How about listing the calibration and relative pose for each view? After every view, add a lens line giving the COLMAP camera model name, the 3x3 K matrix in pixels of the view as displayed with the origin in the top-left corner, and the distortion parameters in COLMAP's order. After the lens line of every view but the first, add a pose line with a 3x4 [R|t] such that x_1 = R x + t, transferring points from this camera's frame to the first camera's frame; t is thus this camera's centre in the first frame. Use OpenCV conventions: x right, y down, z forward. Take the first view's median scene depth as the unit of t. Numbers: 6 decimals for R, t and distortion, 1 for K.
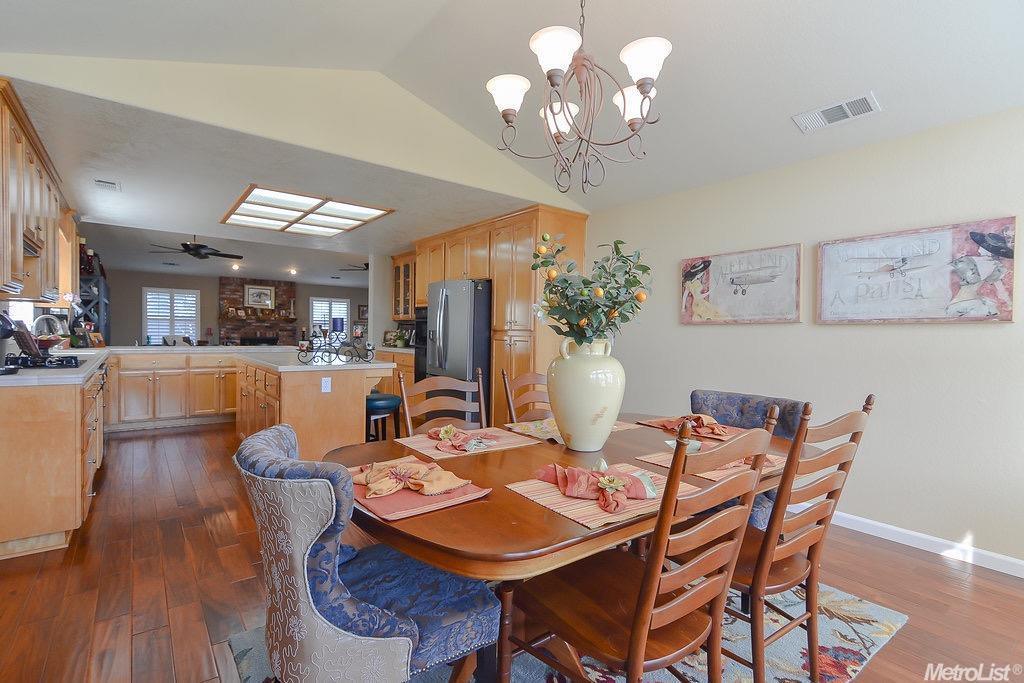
lens RADIAL K [[493.7, 0, 511.3], [0, 493.7, 337.2], [0, 0, 1]] dist [0.022664, -0.001632]
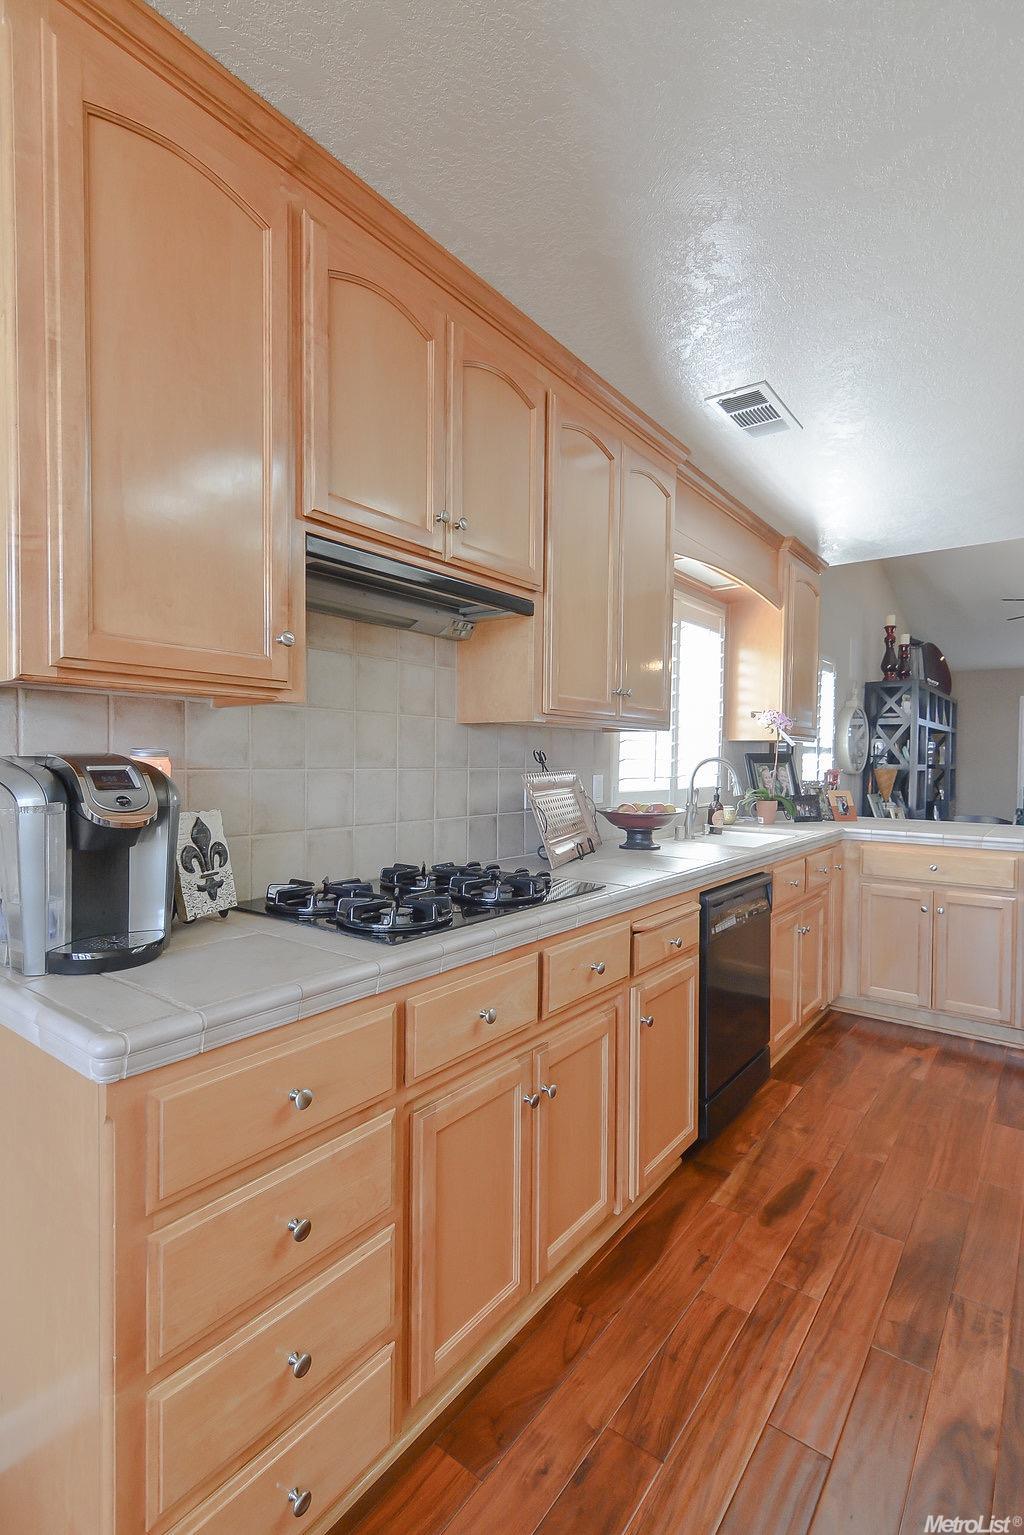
lens RADIAL K [[740.0, 0, 514.2], [0, 740.0, 766.6], [0, 0, 1]] dist [0.022664, -0.001632]
pose [[0.266872, 0.002600, -0.963728, -0.220646], [-0.021948, 0.999753, -0.003381, -0.021996], [0.963482, 0.022054, 0.266864, 0.499758]]
